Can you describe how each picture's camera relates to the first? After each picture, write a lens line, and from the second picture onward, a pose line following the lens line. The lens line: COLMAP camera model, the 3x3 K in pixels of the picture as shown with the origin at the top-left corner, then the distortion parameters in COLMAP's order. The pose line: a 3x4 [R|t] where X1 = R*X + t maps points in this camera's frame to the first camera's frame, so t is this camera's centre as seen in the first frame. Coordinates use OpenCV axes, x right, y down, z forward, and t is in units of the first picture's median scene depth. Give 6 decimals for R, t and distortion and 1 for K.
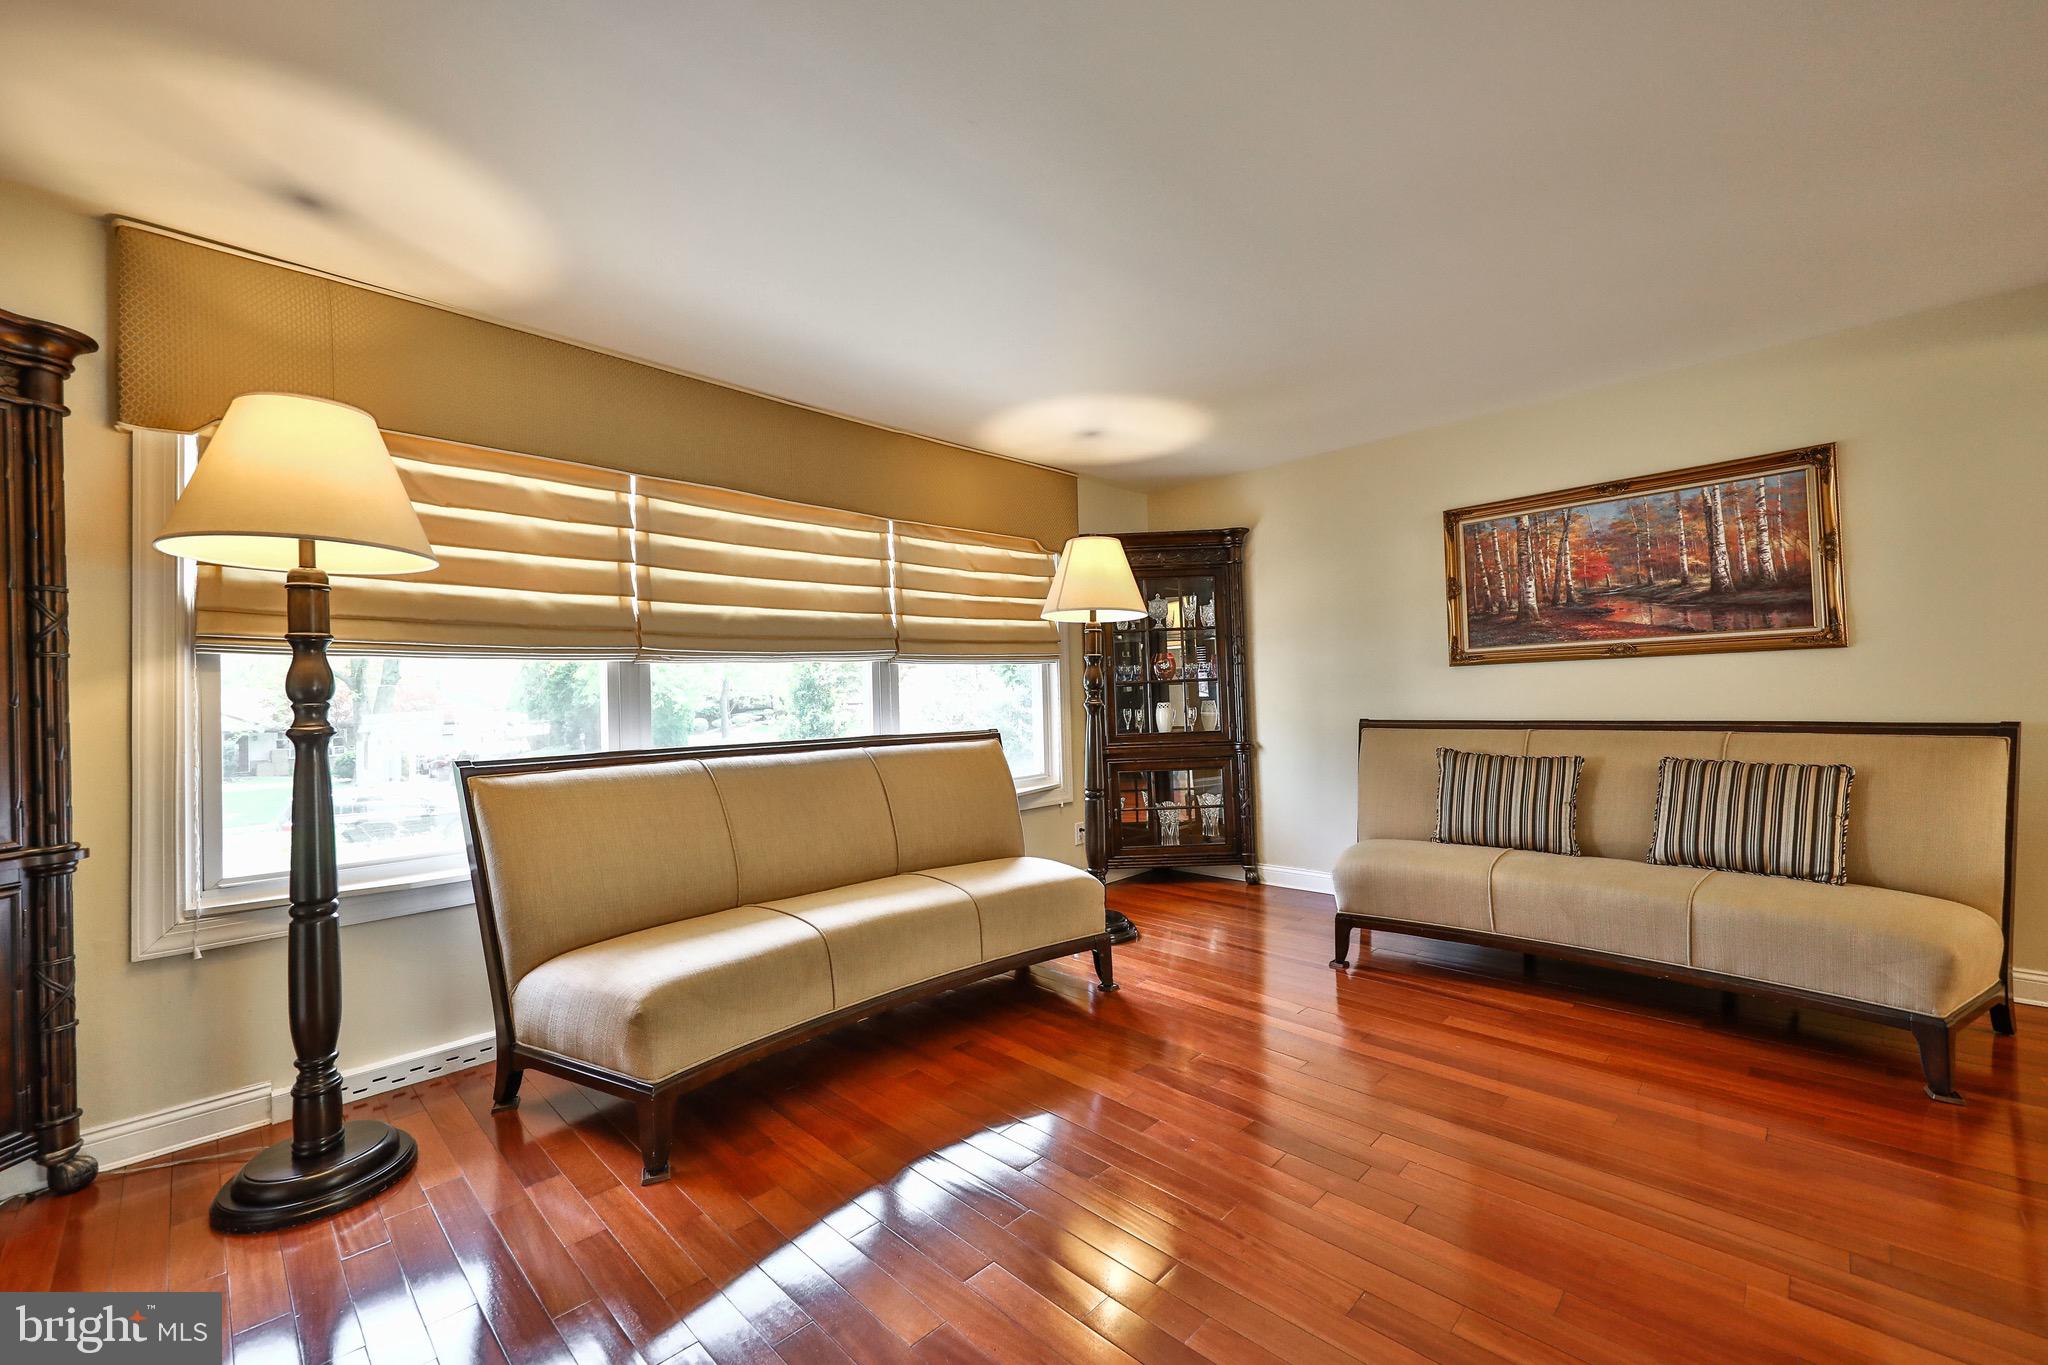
lens RADIAL K [[875.0, 0, 1014.0], [0, 875.0, 673.9], [0, 0, 1]] dist [0.016823, -0.001122]
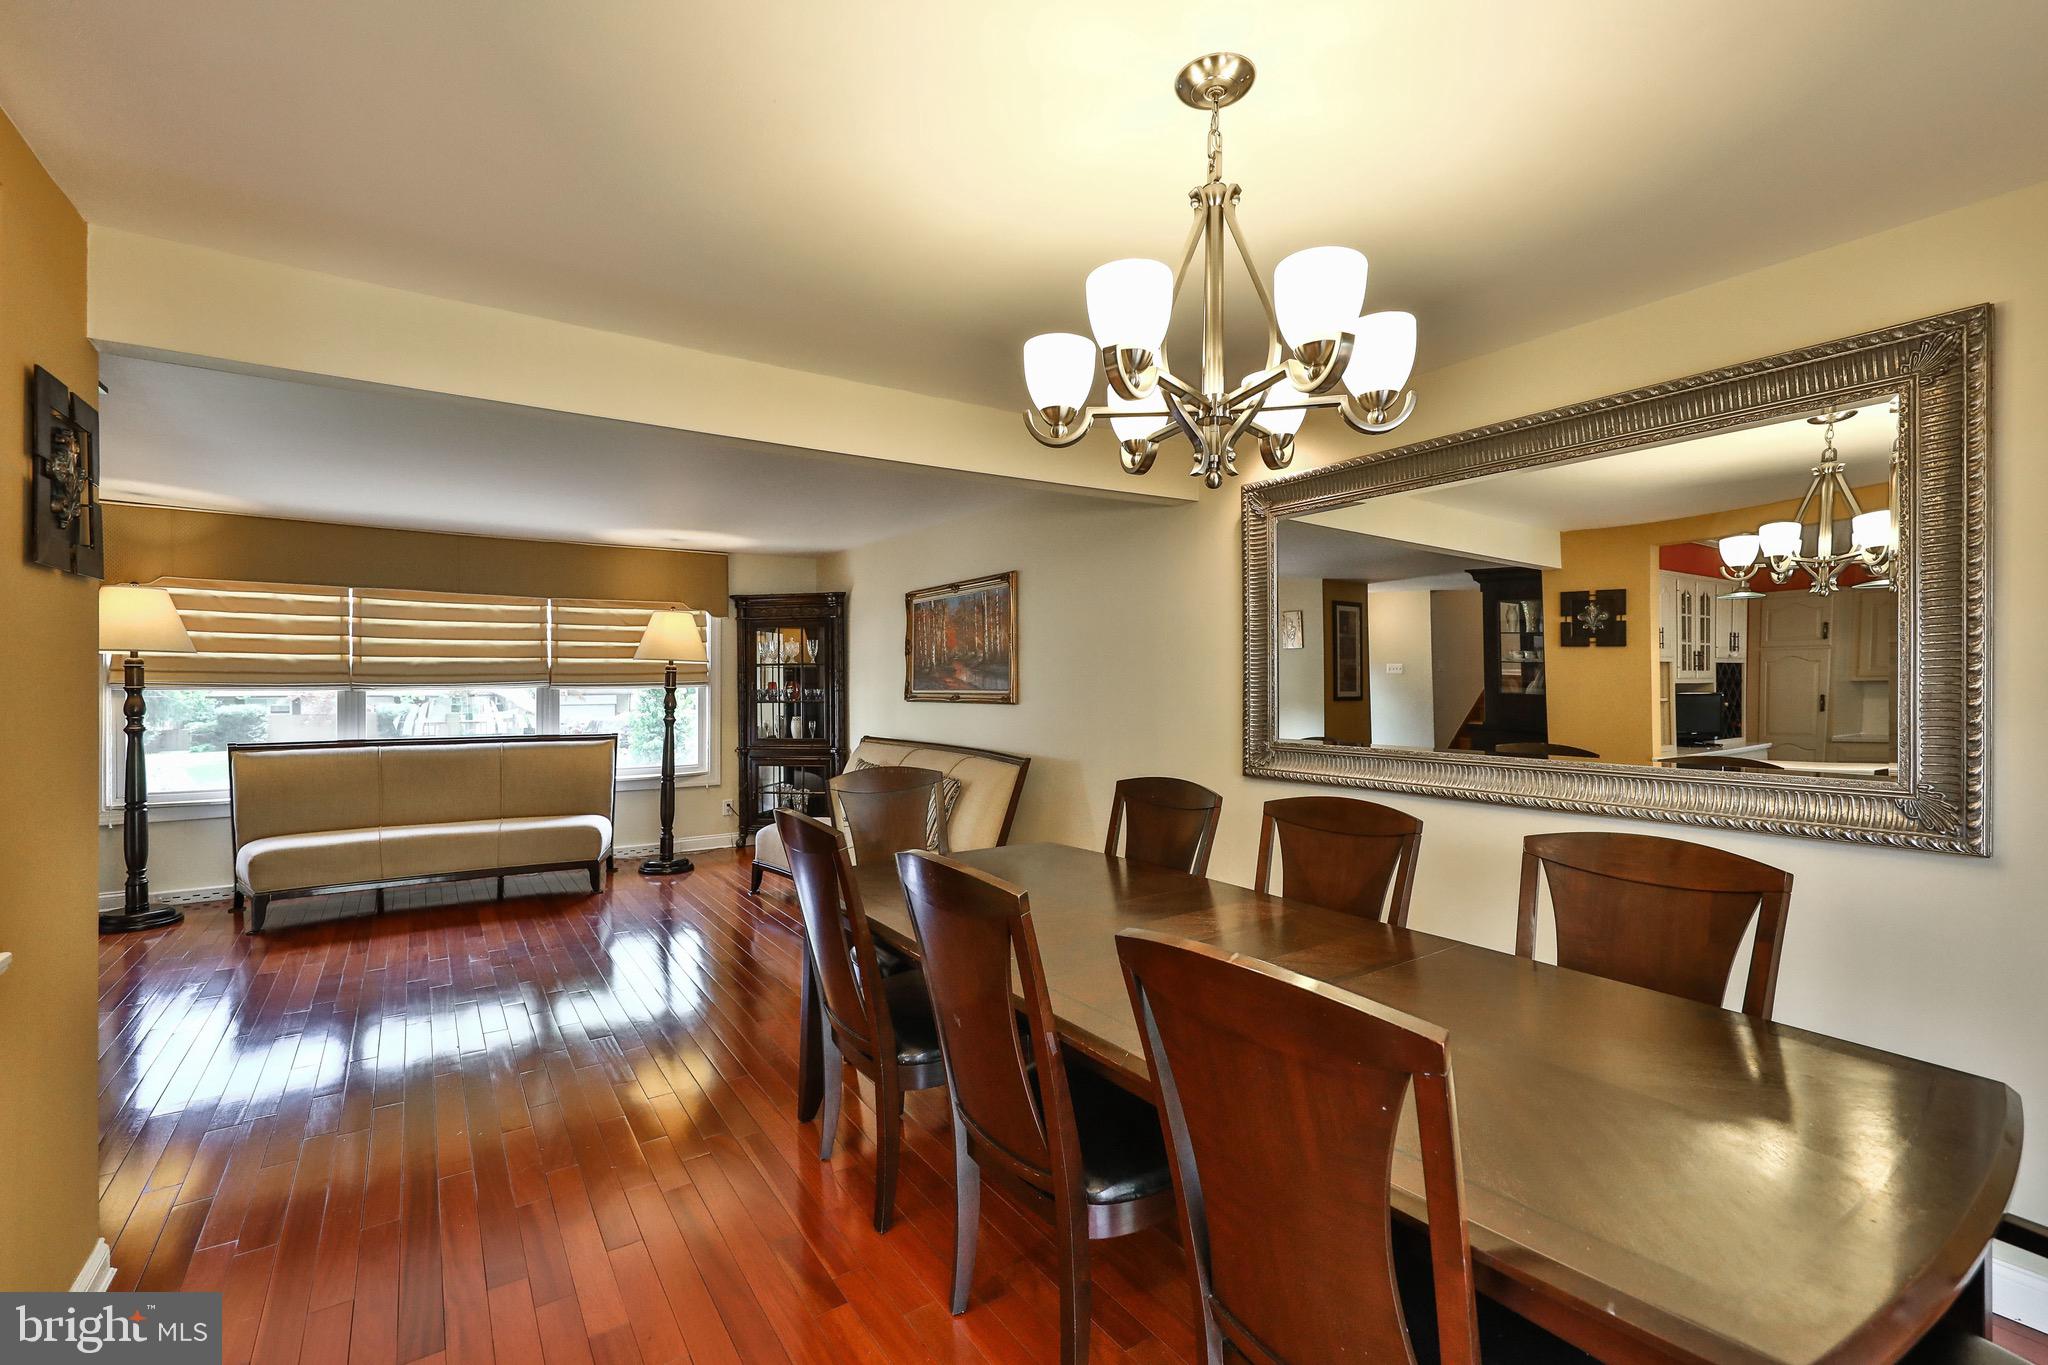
lens RADIAL K [[942.2, 0, 1032.6], [0, 942.2, 677.6], [0, 0, 1]] dist [0.000185, -0.000440]
pose [[0.978826, 0.028746, -0.202666, 1.184478], [-0.022436, 0.999191, 0.033366, -0.121439], [0.203461, -0.028113, 0.978679, -0.539731]]
